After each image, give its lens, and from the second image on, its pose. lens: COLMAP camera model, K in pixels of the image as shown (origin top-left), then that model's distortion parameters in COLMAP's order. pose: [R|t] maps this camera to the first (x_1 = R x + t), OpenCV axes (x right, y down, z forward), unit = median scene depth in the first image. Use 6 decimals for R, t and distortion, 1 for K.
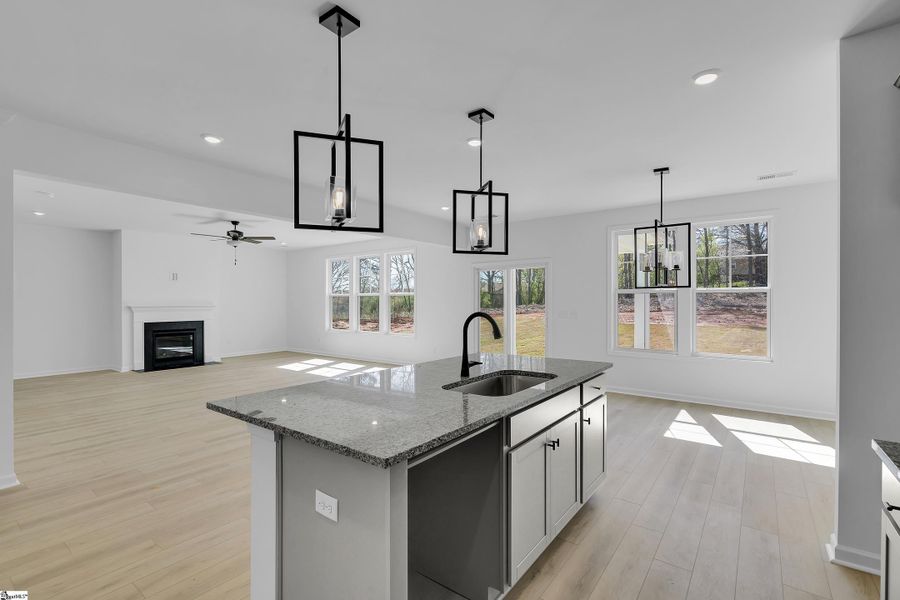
lens RADIAL K [[413.9, 0, 455.4], [0, 413.9, 303.5], [0, 0, 1]] dist [0.000090, -0.000063]
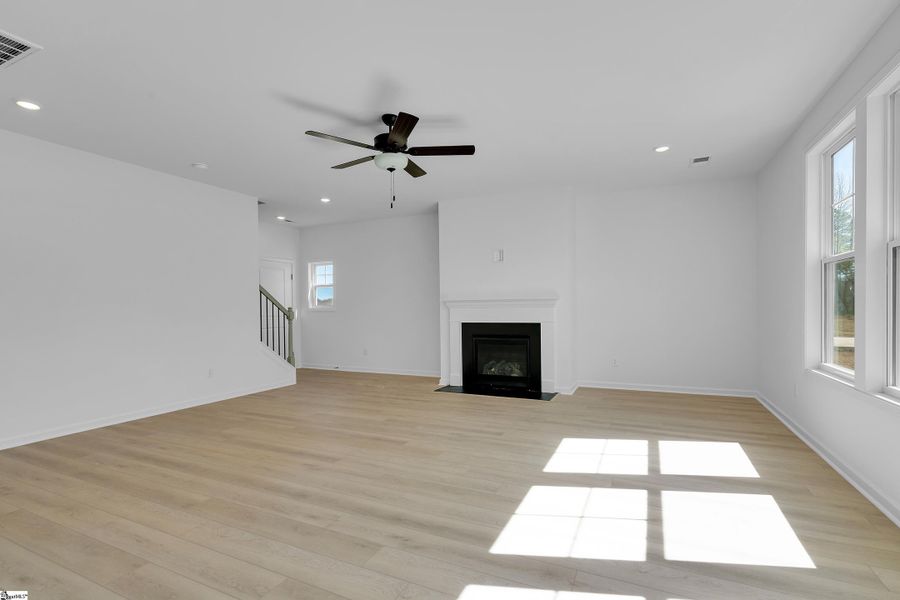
lens RADIAL K [[413.9, 0, 455.4], [0, 413.9, 303.5], [0, 0, 1]] dist [0.000090, -0.000063]
pose [[0.188783, -0.011660, -0.981950, -0.035092], [0.008330, 0.999913, -0.010272, 0.018859], [0.981984, -0.006241, 0.188864, 0.813771]]
